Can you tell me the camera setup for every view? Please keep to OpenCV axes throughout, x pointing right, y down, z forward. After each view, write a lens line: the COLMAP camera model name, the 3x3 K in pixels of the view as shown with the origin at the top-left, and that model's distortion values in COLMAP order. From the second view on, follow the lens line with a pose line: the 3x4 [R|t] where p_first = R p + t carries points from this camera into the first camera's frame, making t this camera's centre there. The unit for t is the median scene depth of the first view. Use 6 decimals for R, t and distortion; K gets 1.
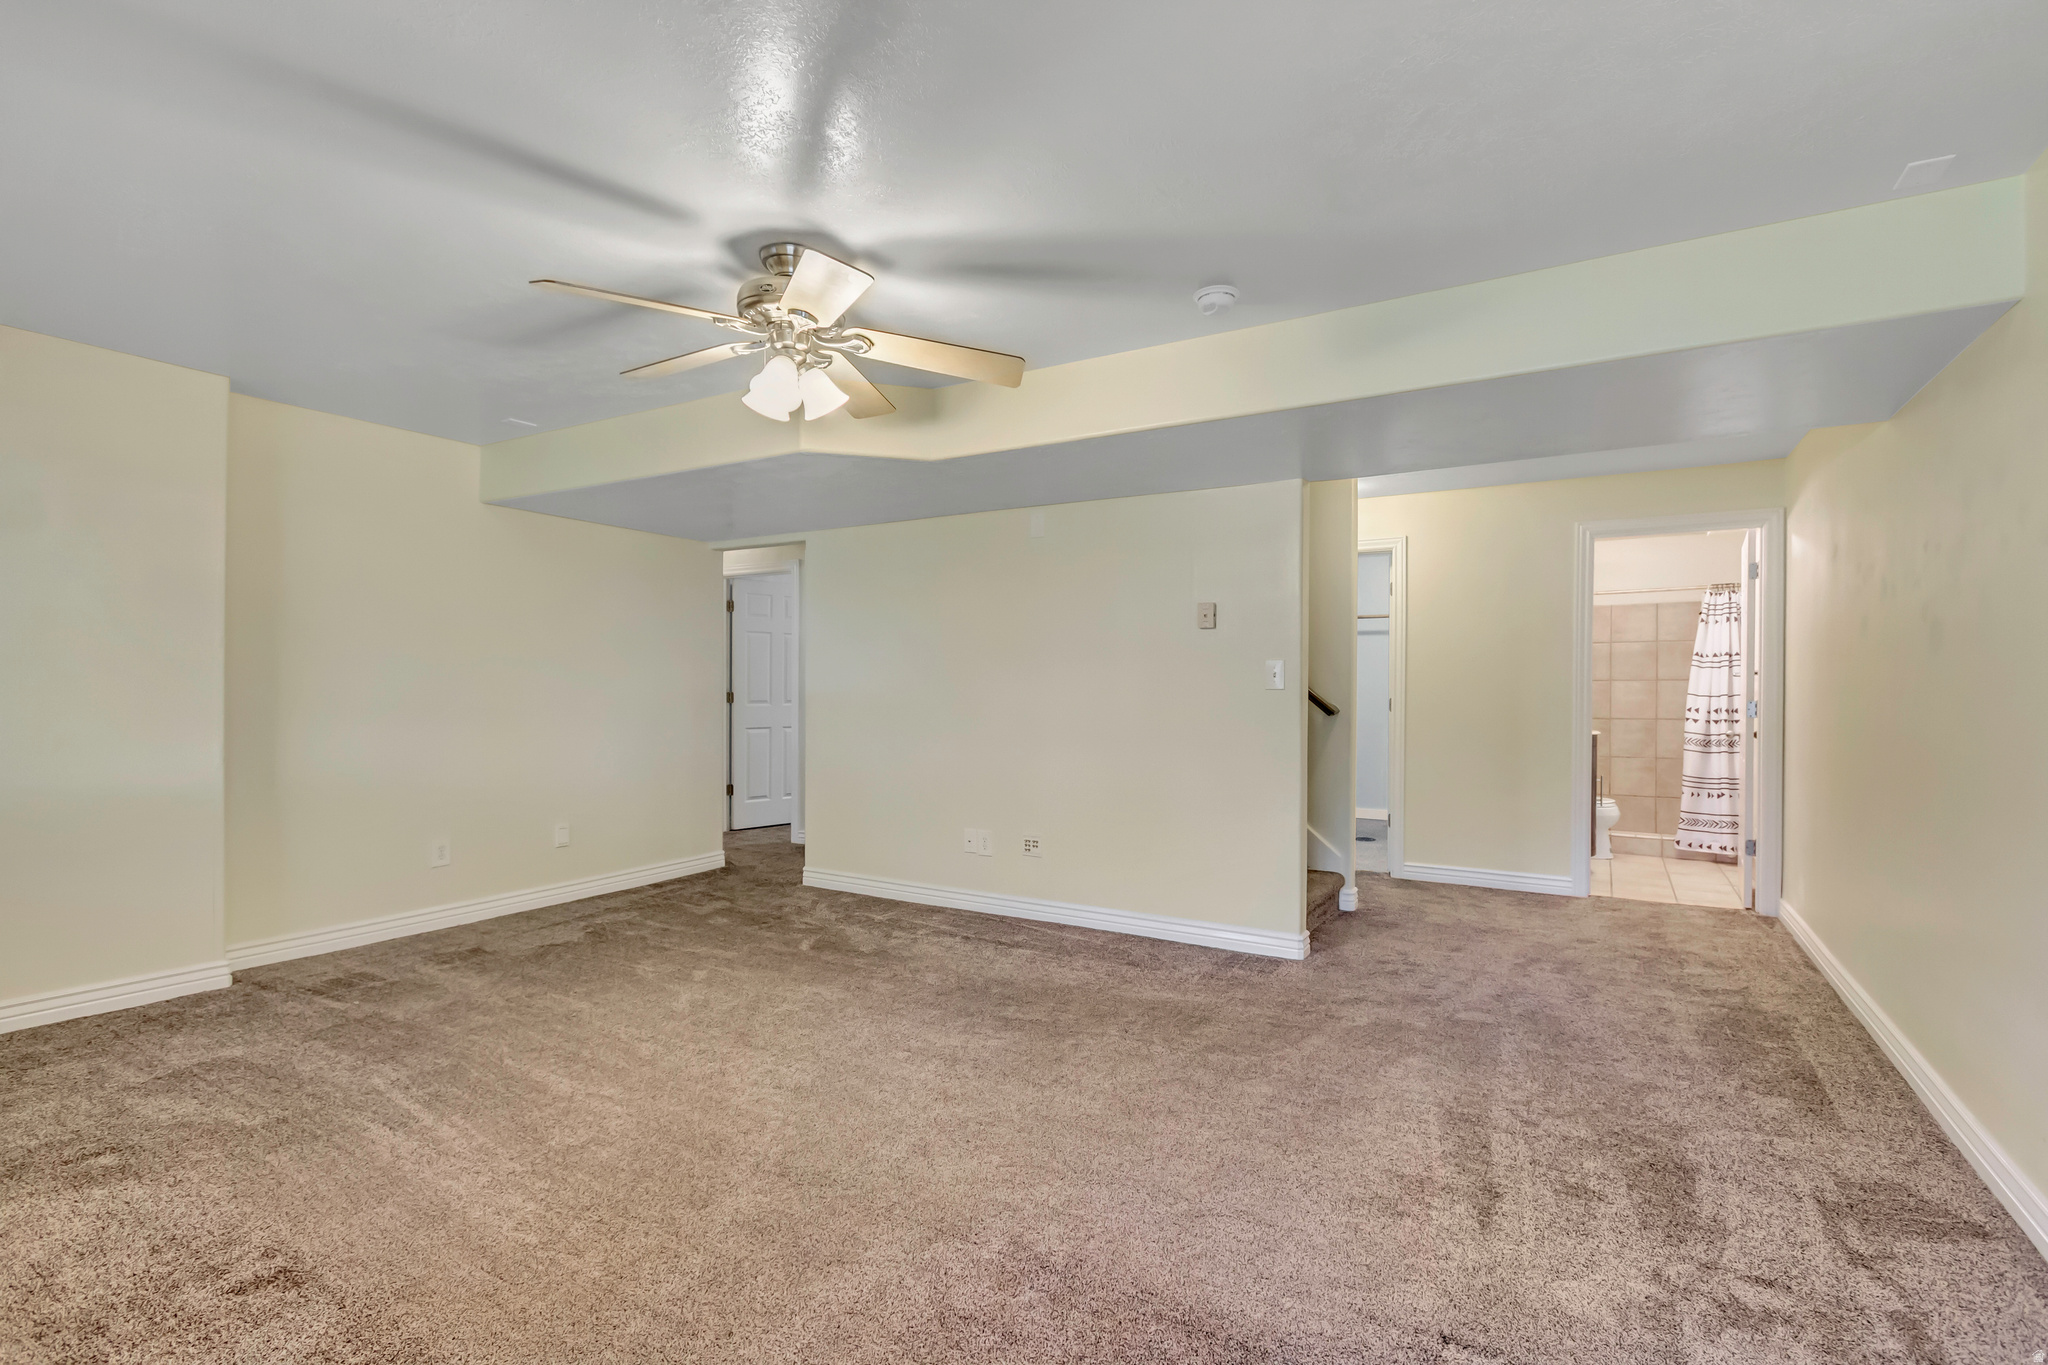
lens RADIAL K [[933.3, 0, 1023.0], [0, 933.3, 685.9], [0, 0, 1]] dist [0.008768, -0.004002]
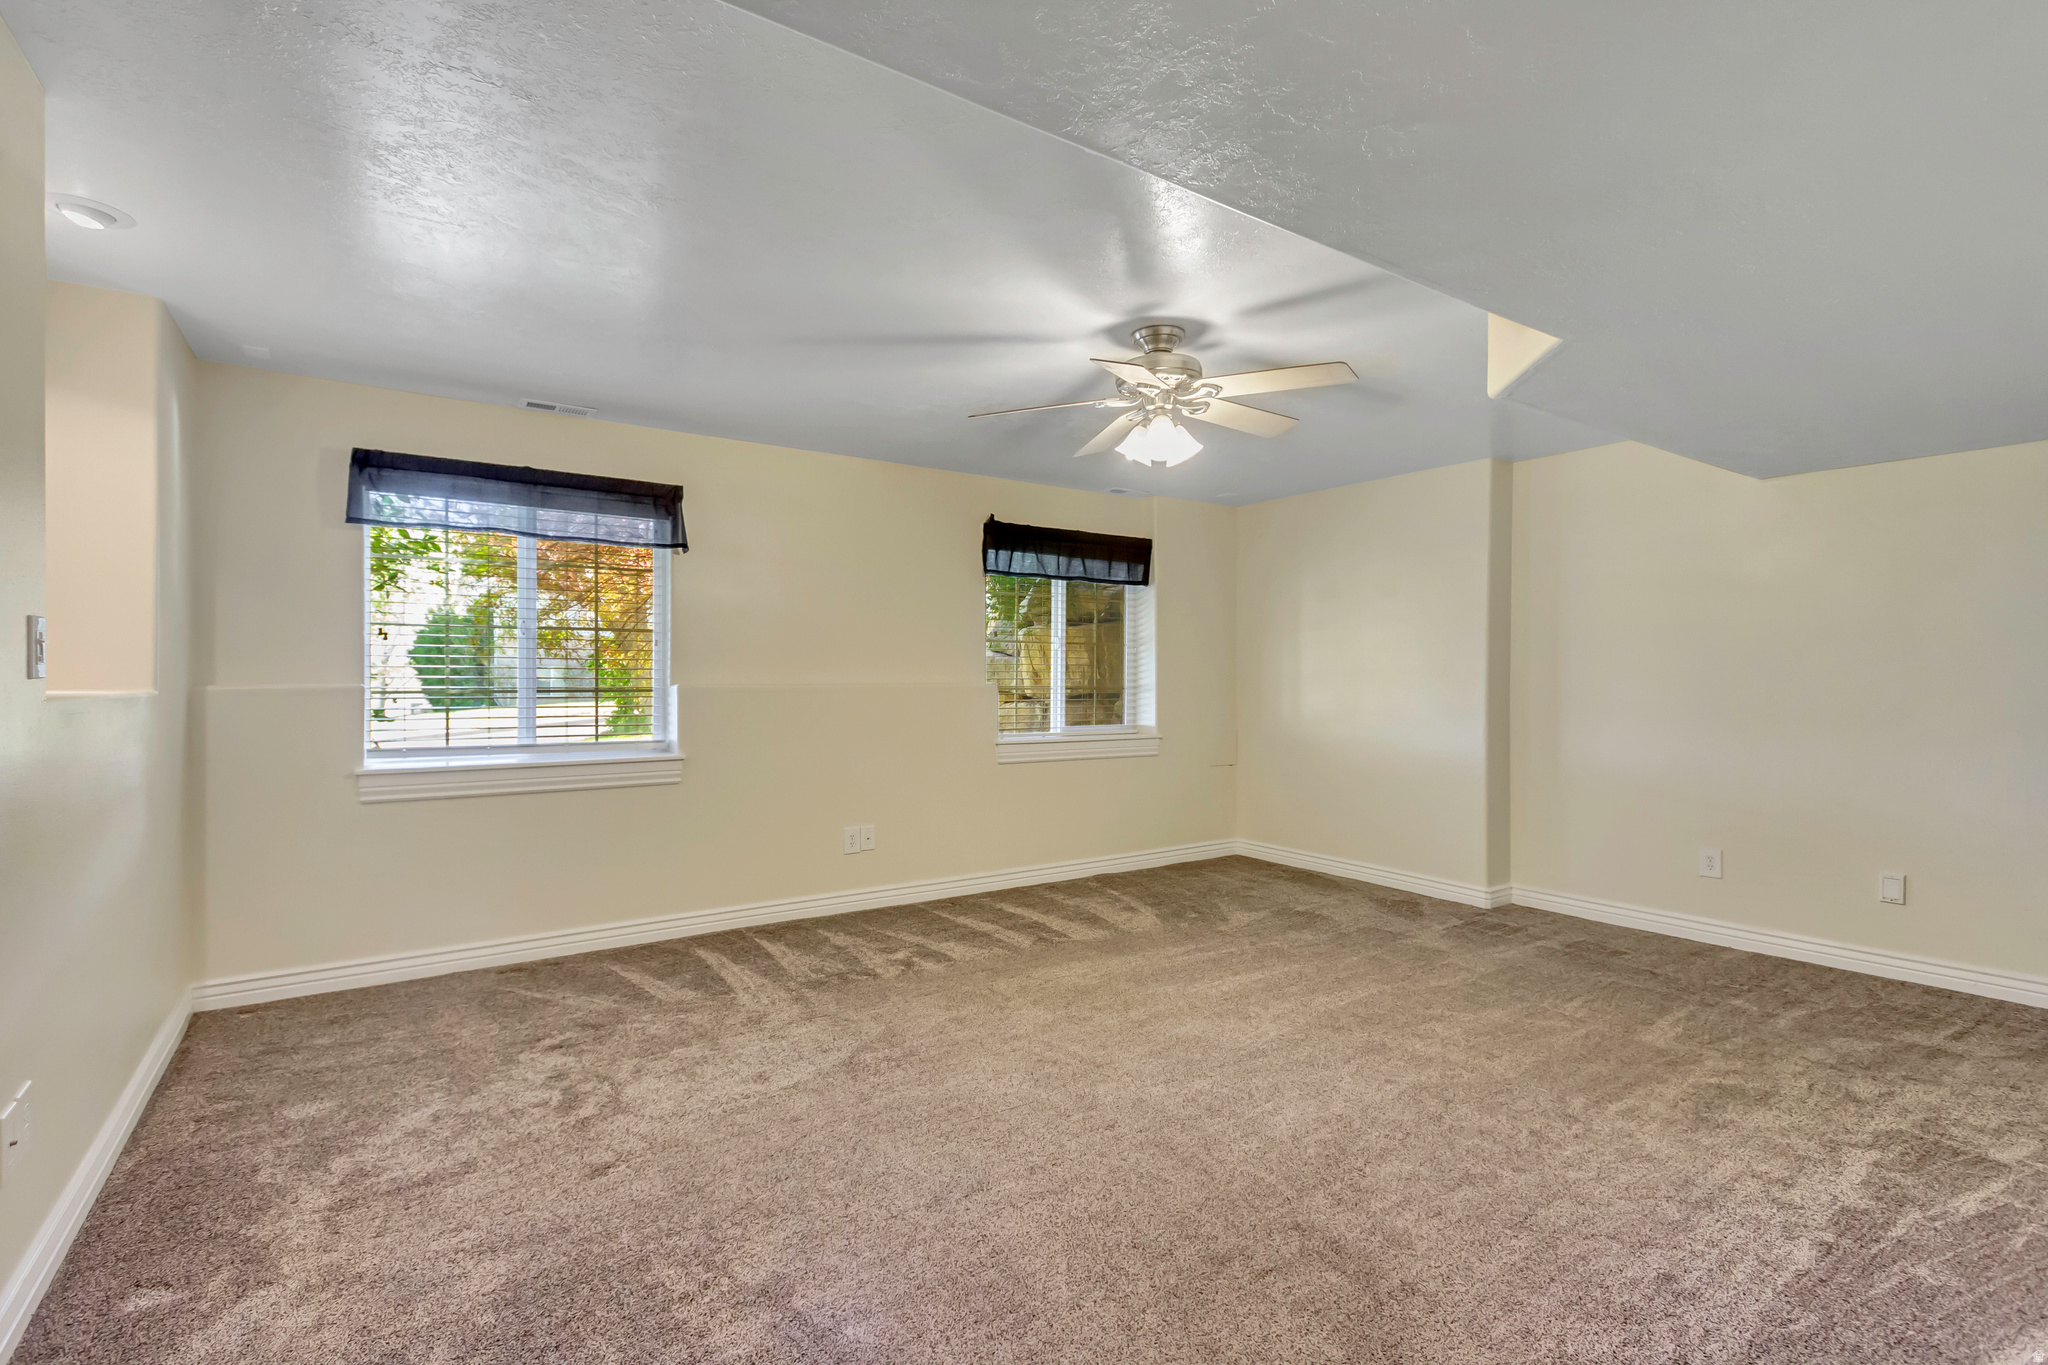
lens RADIAL K [[933.3, 0, 1033.1], [0, 933.3, 694.9], [0, 0, 1]] dist [0.008768, -0.004002]
pose [[-0.395163, 0.009724, -0.918559, 0.629825], [-0.003363, 0.999922, 0.012033, -0.002425], [0.918605, 0.007844, -0.395100, 0.893625]]
